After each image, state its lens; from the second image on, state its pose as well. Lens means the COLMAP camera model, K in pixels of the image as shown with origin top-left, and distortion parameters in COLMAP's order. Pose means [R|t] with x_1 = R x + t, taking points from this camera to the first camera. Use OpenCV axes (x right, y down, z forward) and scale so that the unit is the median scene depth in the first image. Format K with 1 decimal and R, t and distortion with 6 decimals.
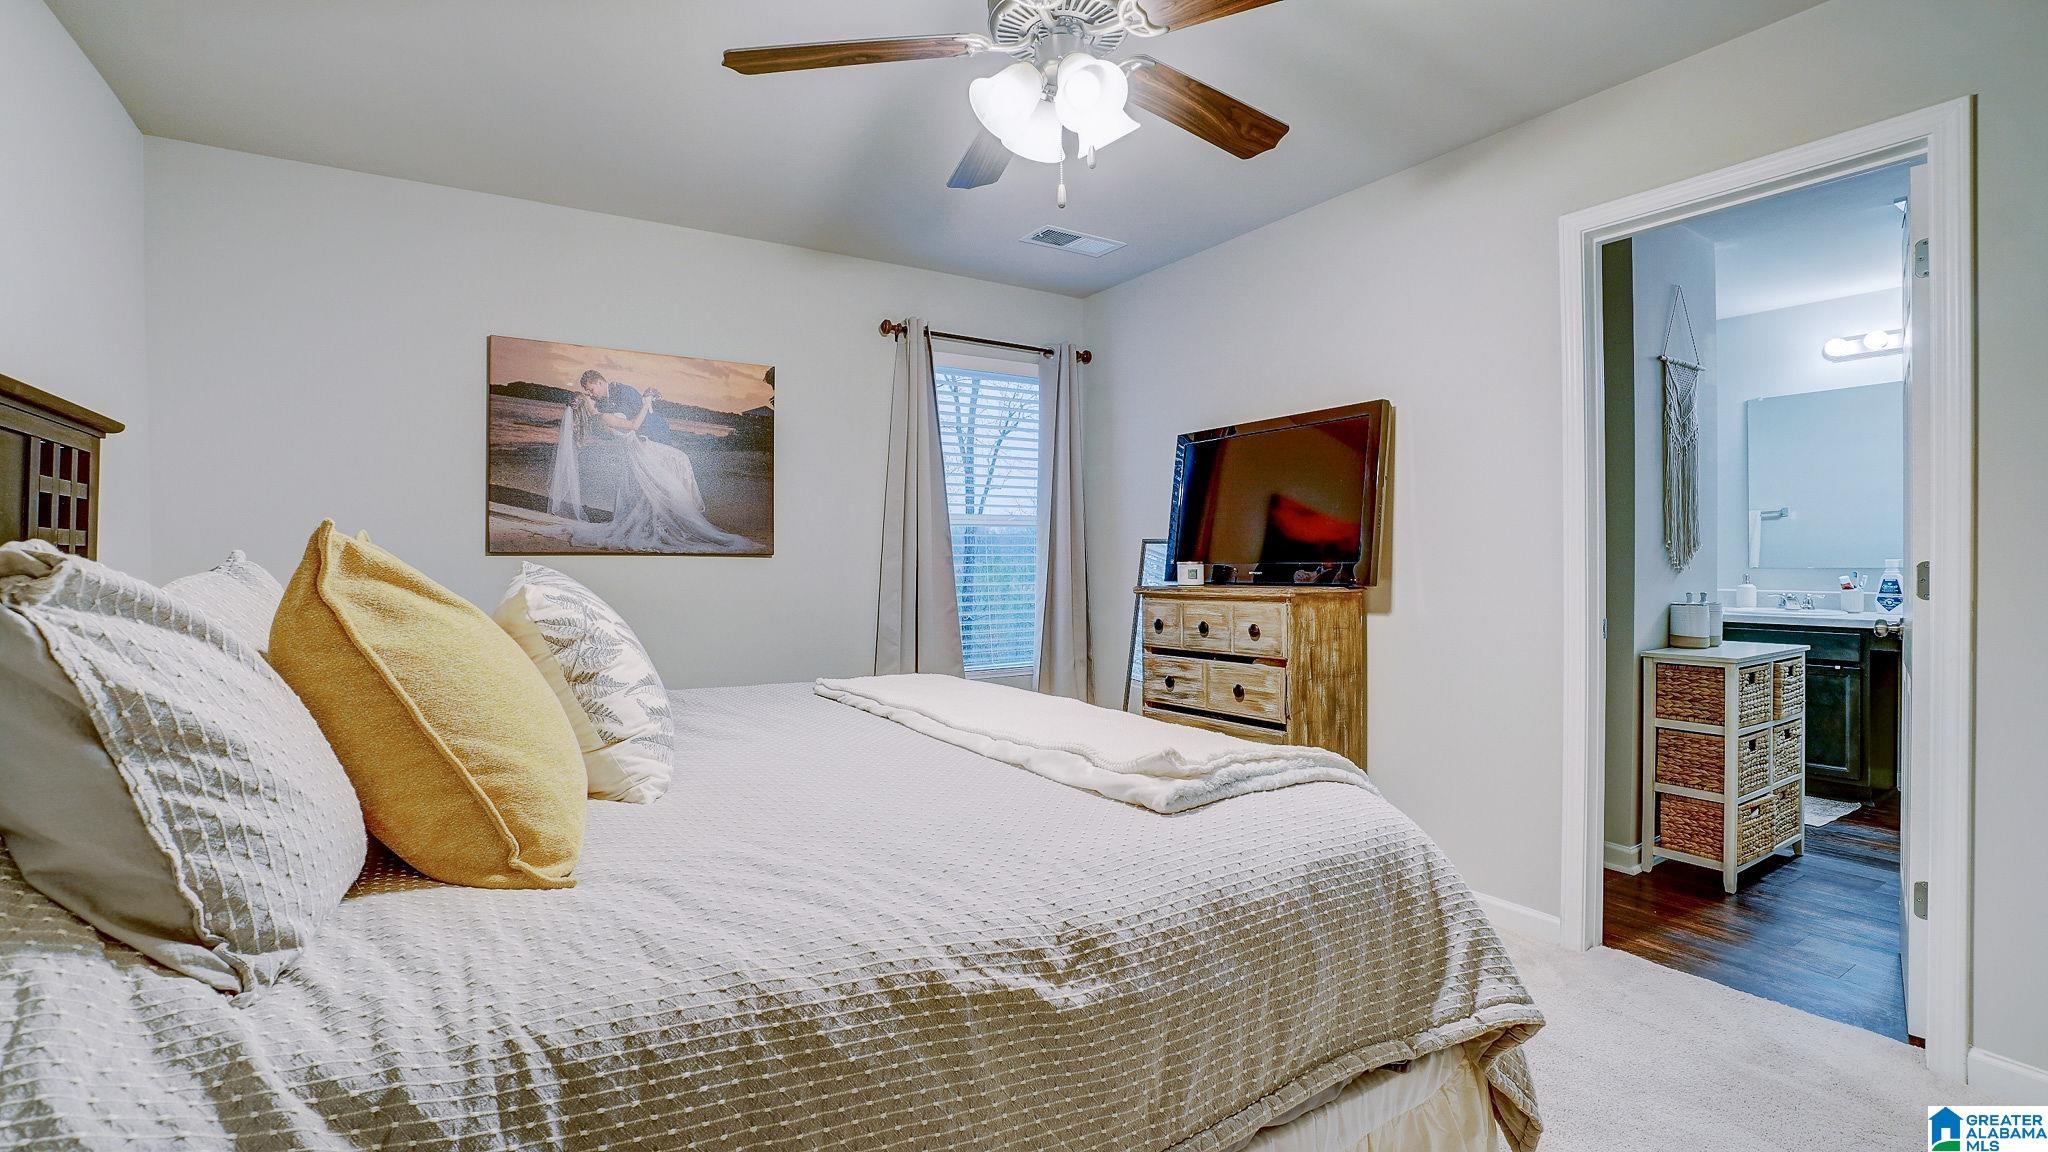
lens RADIAL K [[902.4, 0, 1017.4], [0, 902.4, 567.4], [0, 0, 1]] dist [-0.059669, 0.020523]
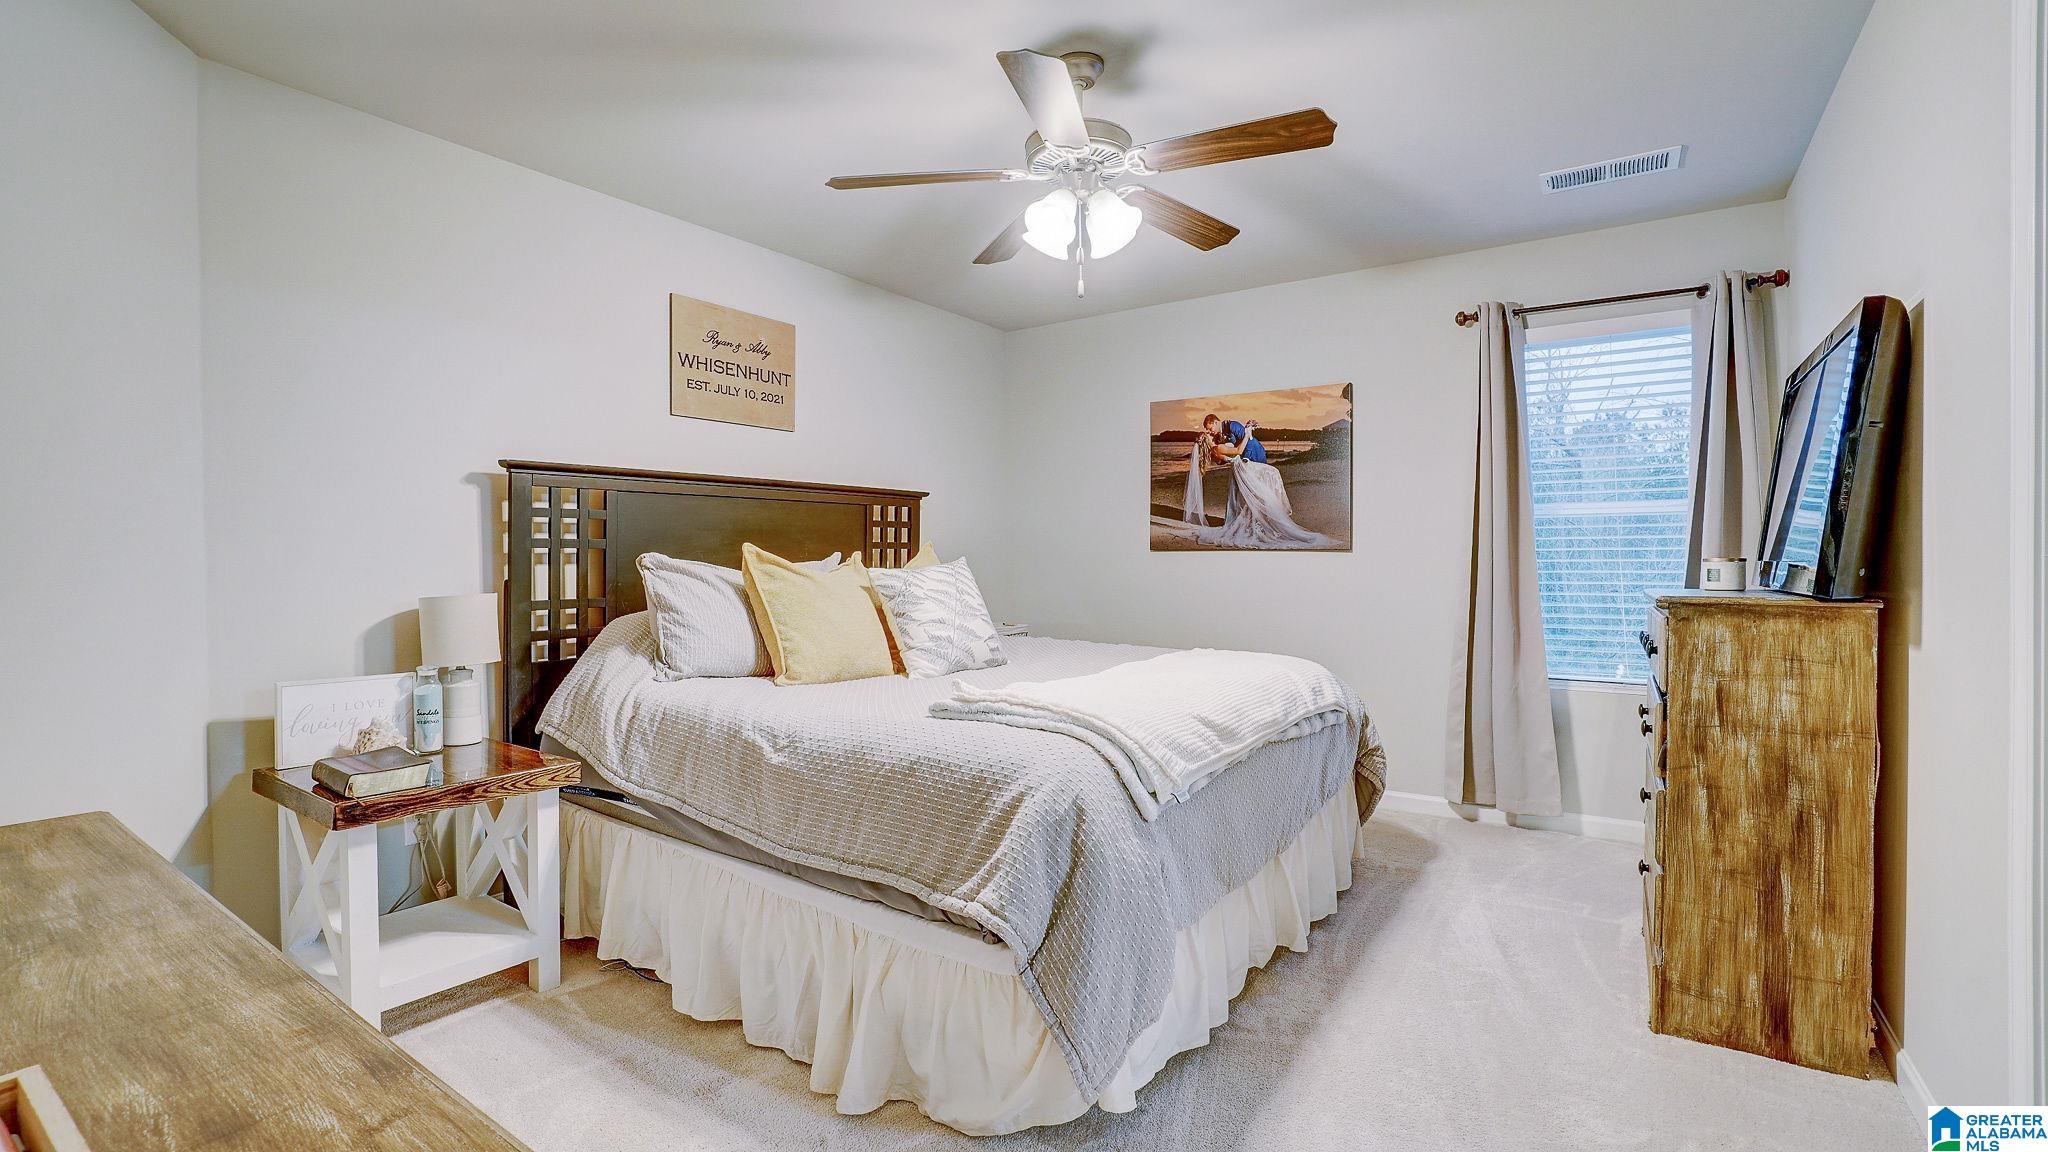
lens RADIAL K [[902.4, 0, 1023.5], [0, 902.4, 572.9], [0, 0, 1]] dist [-0.059669, 0.020523]
pose [[0.384037, 0.019876, -0.923104, 0.690696], [-0.005088, 0.999799, 0.019411, -0.005792], [0.923304, -0.002758, 0.384061, 0.215156]]
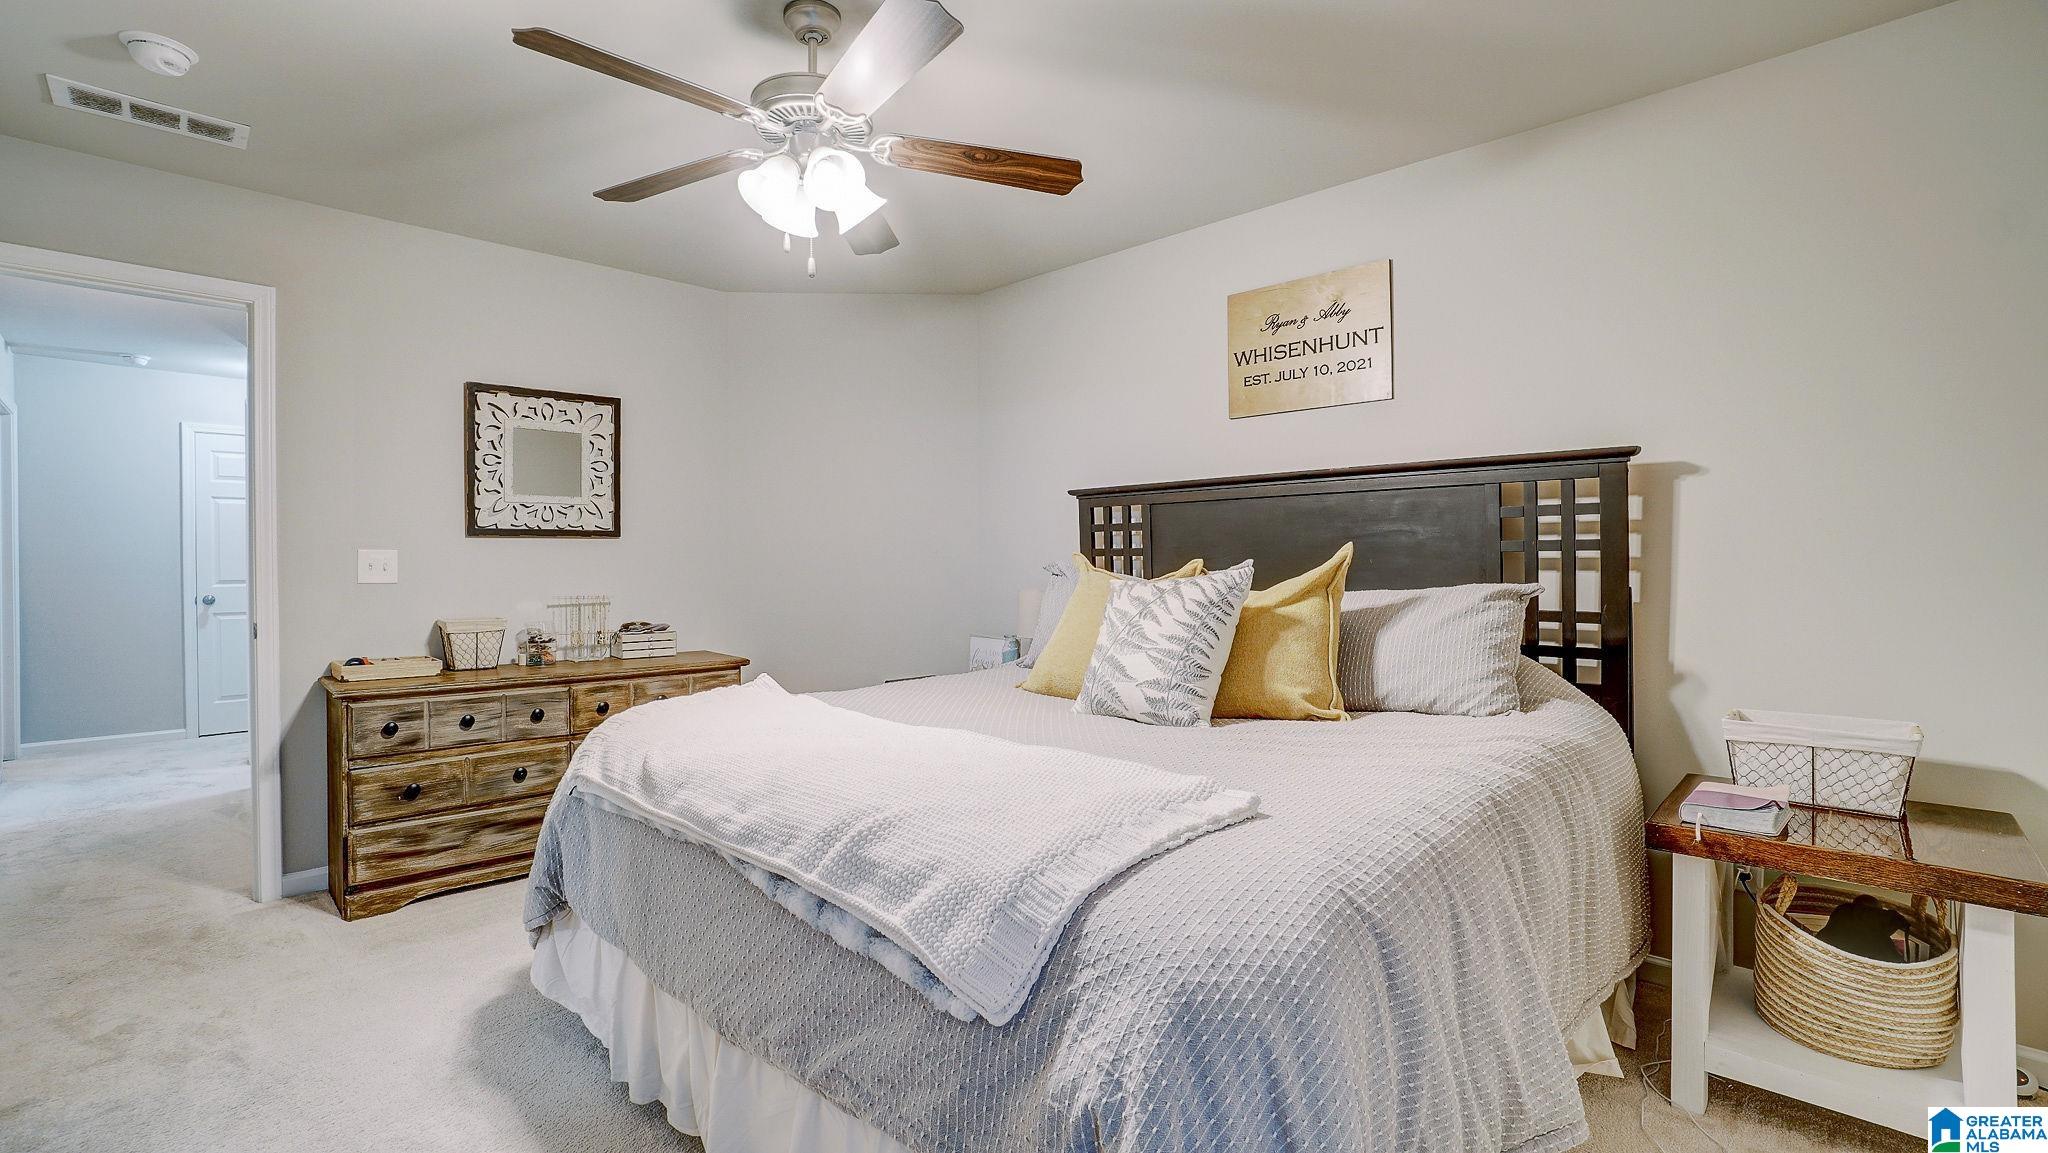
lens RADIAL K [[902.4, 0, 1011.3], [0, 902.4, 570.8], [0, 0, 1]] dist [-0.059669, 0.020523]
pose [[-0.978250, 0.009106, -0.207229, 0.021225], [0.005173, 0.999796, 0.019516, -0.015463], [0.207365, 0.018020, -0.978098, 1.205002]]
